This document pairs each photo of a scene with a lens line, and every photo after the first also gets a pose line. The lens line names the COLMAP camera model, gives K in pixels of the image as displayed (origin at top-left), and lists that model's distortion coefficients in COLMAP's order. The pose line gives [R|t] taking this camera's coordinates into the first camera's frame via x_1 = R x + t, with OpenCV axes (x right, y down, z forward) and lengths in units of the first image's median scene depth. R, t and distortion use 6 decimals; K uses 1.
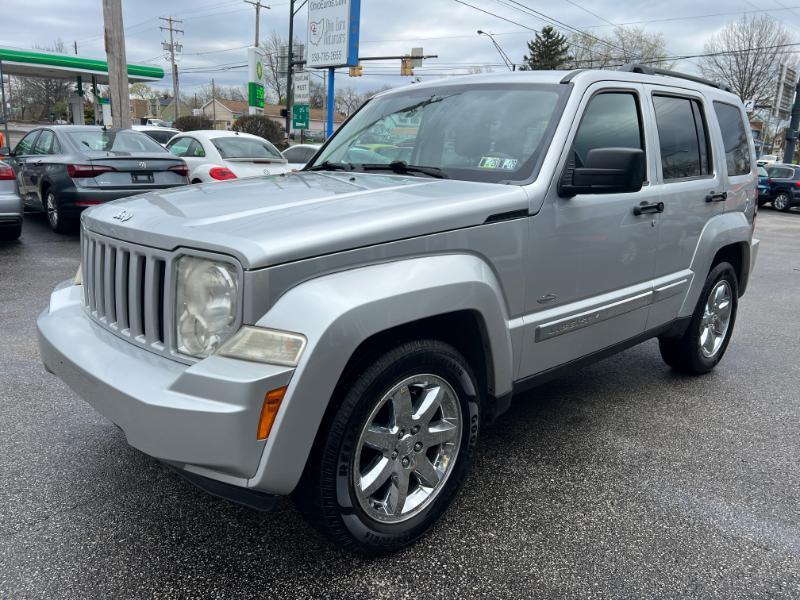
lens RADIAL K [[602.9, 0, 405.3], [0, 602.9, 302.4], [0, 0, 1]] dist [0.051290, -0.056492]
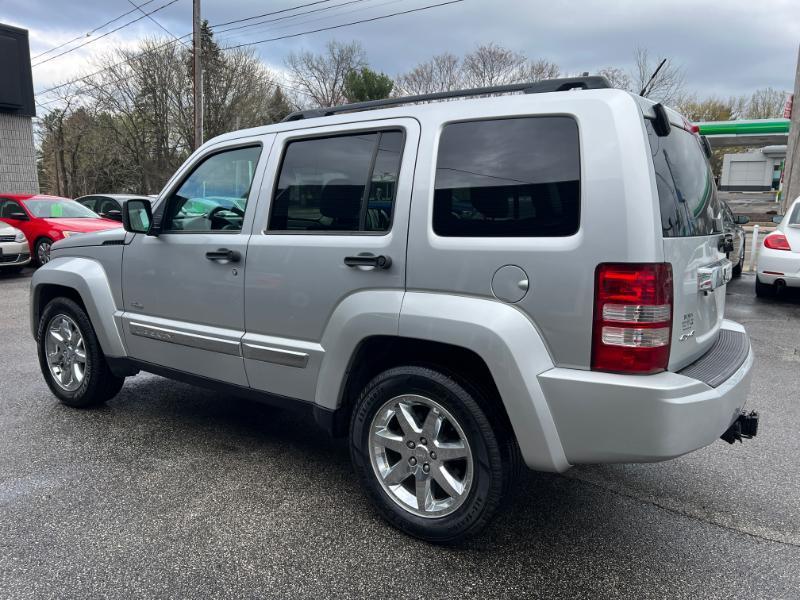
lens RADIAL K [[602.9, 0, 406.1], [0, 602.9, 301.4], [0, 0, 1]] dist [0.051290, -0.056492]
pose [[0.201716, 0.126605, -0.971227, 1.188633], [-0.240143, 0.967736, 0.076274, -0.187678], [0.949548, 0.217848, 0.225611, 0.873572]]
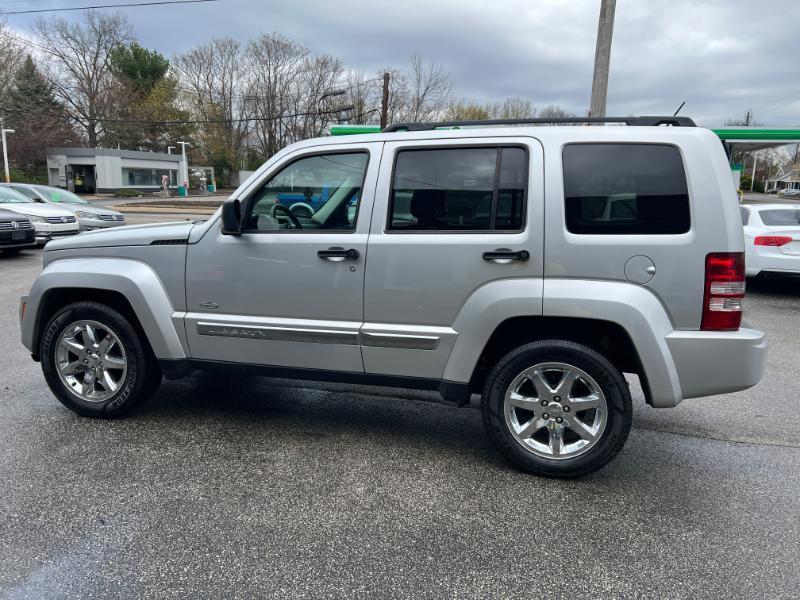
lens RADIAL K [[602.9, 0, 406.0], [0, 602.9, 297.2], [0, 0, 1]] dist [0.051290, -0.056492]
pose [[0.531717, 0.117187, -0.838775, 1.134424], [-0.209579, 0.977785, 0.003752, -0.085808], [0.820581, 0.173794, 0.544465, 0.416588]]
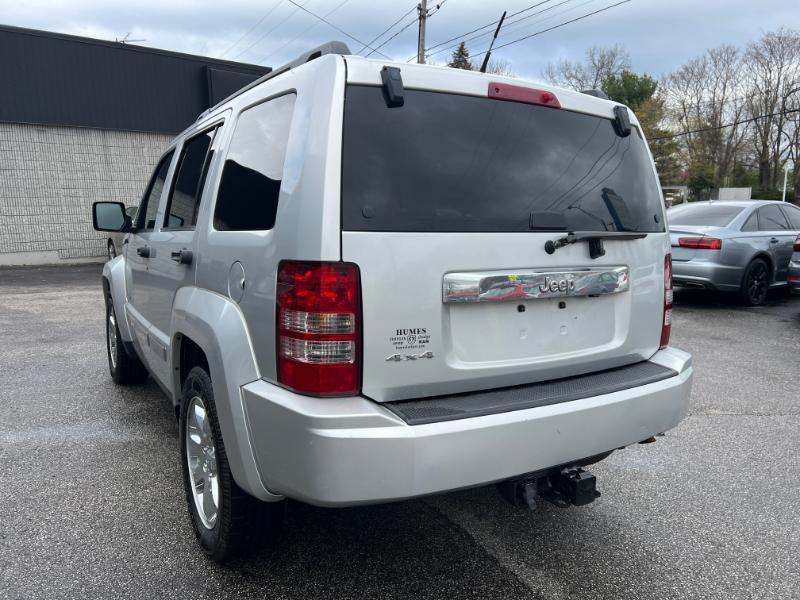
lens RADIAL K [[602.9, 0, 404.3], [0, 602.9, 302.5], [0, 0, 1]] dist [0.051290, -0.056492]
pose [[-0.216410, 0.108803, -0.970221, 1.121947], [-0.246157, 0.955584, 0.162068, -0.291390], [0.944761, 0.273900, -0.180015, 1.348721]]
